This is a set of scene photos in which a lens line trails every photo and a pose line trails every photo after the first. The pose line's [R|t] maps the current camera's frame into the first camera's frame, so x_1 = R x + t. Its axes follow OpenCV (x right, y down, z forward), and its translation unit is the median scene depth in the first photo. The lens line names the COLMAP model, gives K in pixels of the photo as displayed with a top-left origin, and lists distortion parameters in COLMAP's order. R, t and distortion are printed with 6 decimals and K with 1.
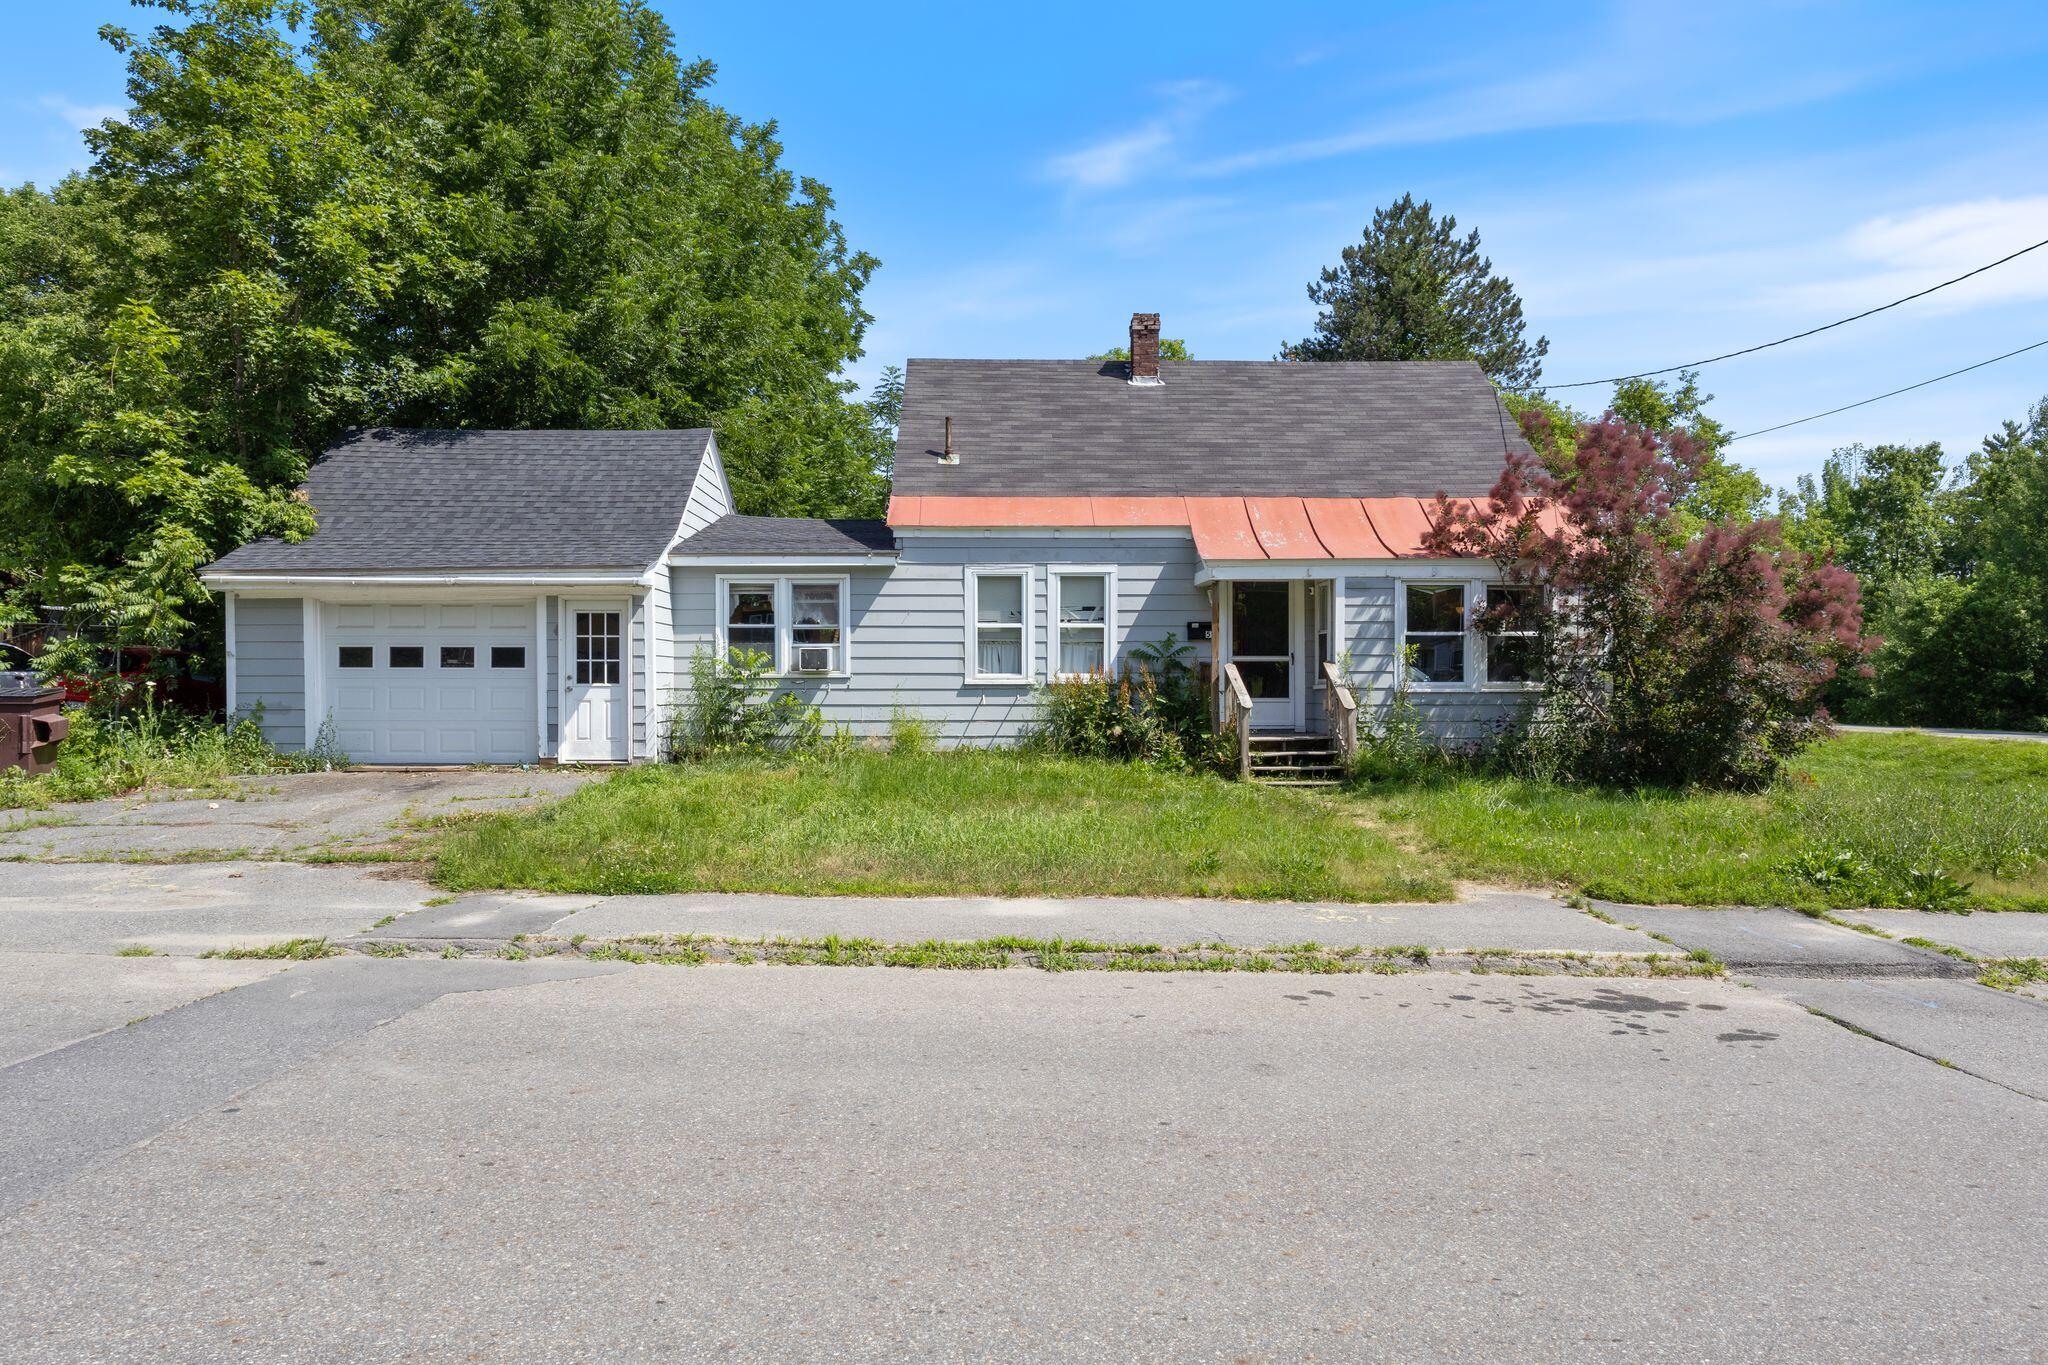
lens RADIAL K [[916.9, 0, 1024.0], [0, 916.9, 682.5], [0, 0, 1]] dist [0.002057, 0.000325]
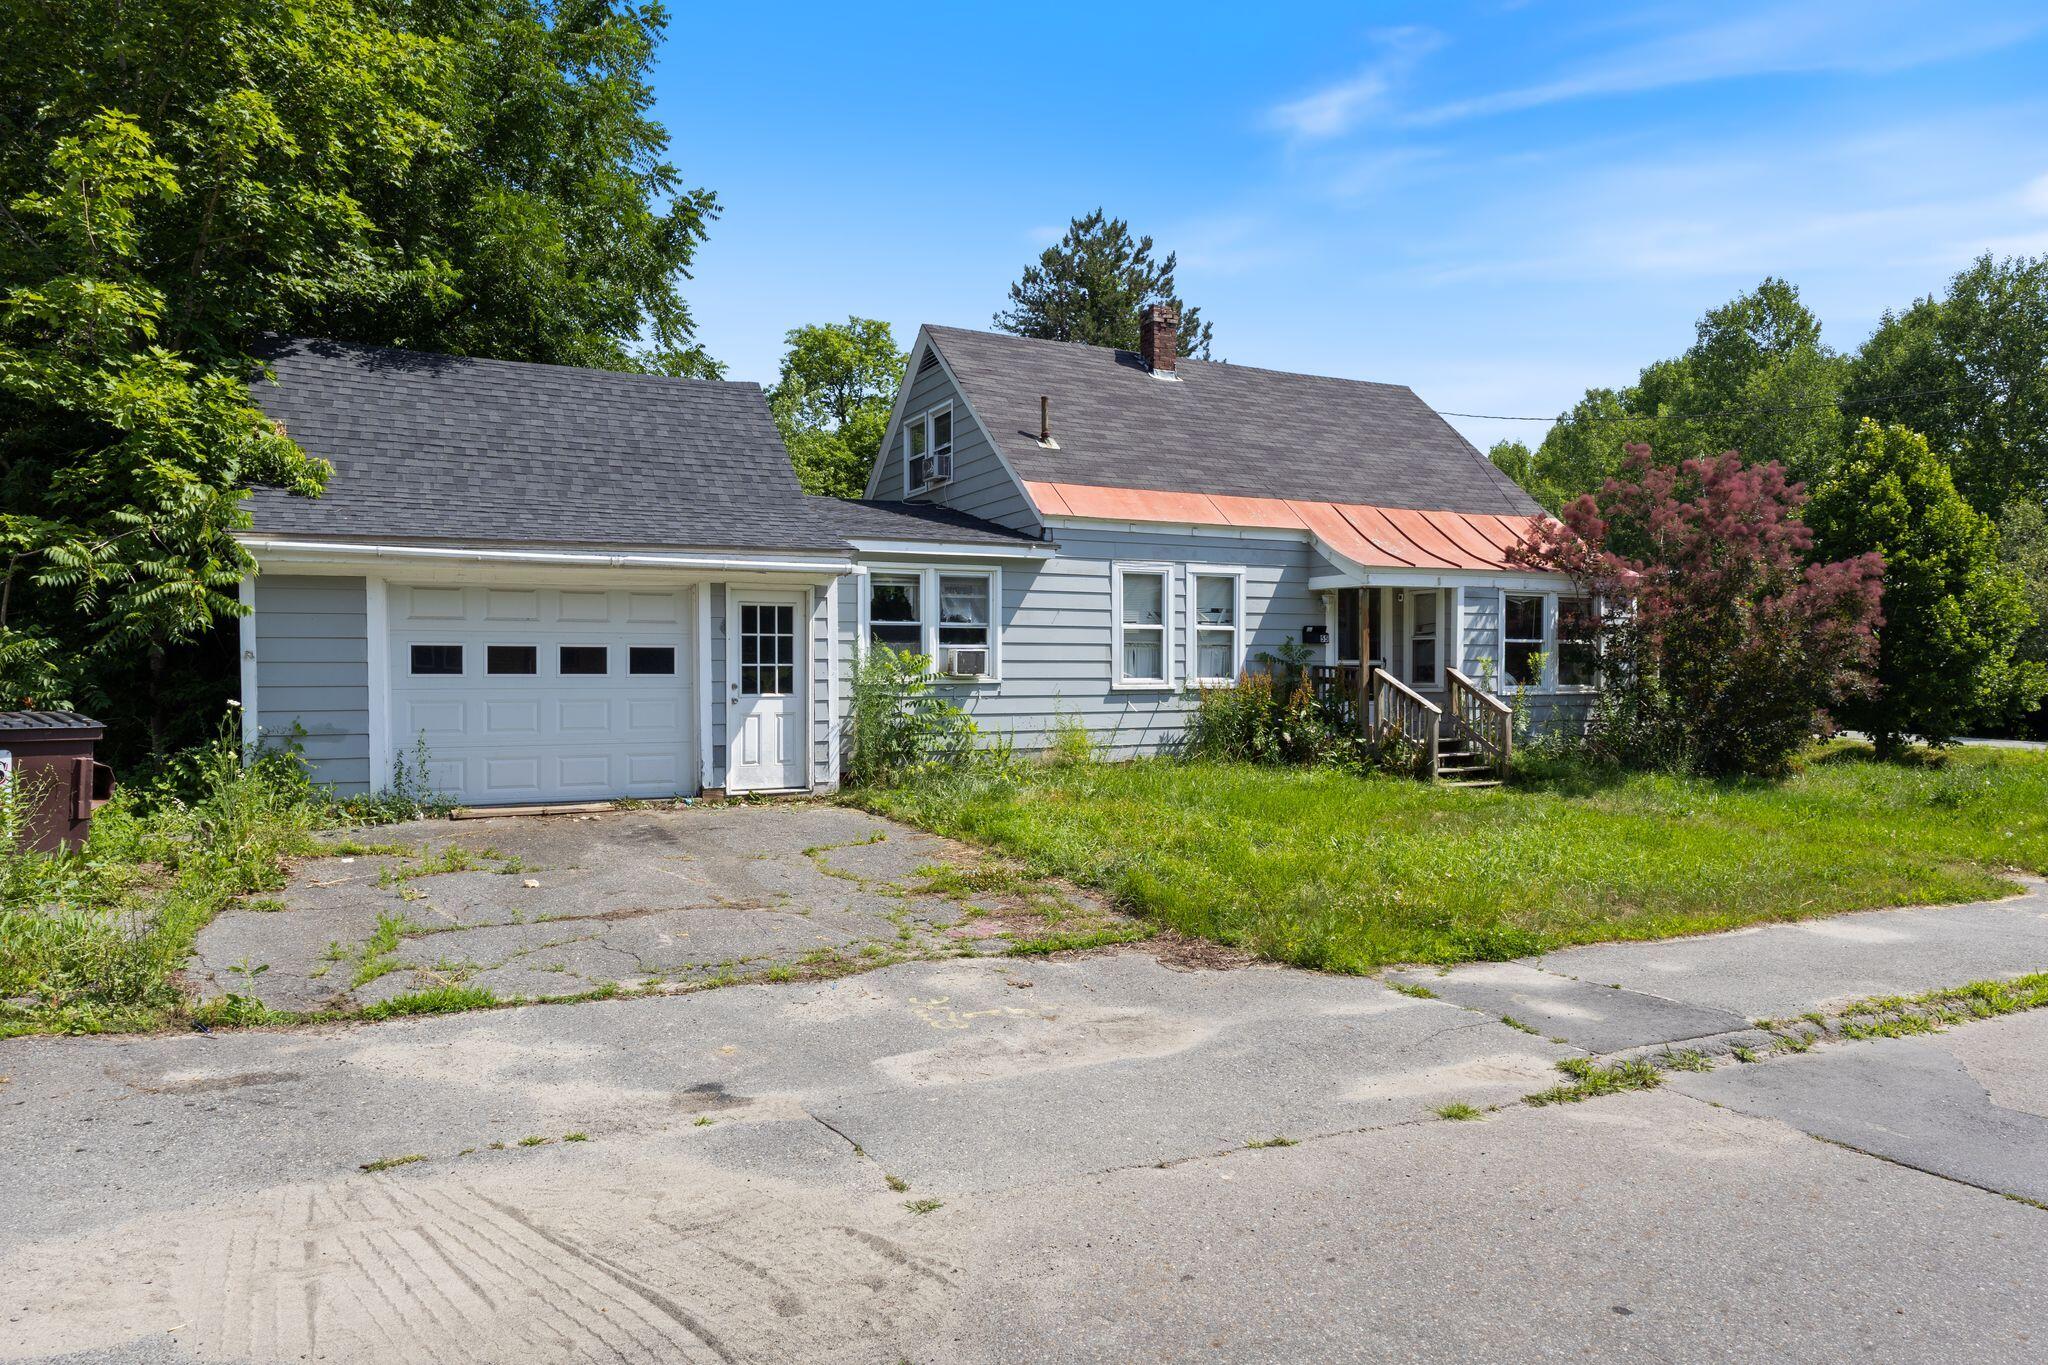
lens RADIAL K [[946.6, 0, 1021.8], [0, 946.6, 677.2], [0, 0, 1]] dist [0.000568, -0.000246]
pose [[0.946691, -0.001743, 0.322139, -0.459429], [0.000853, 0.999995, 0.002904, -0.013646], [-0.322143, -0.002474, 0.946688, 0.125186]]
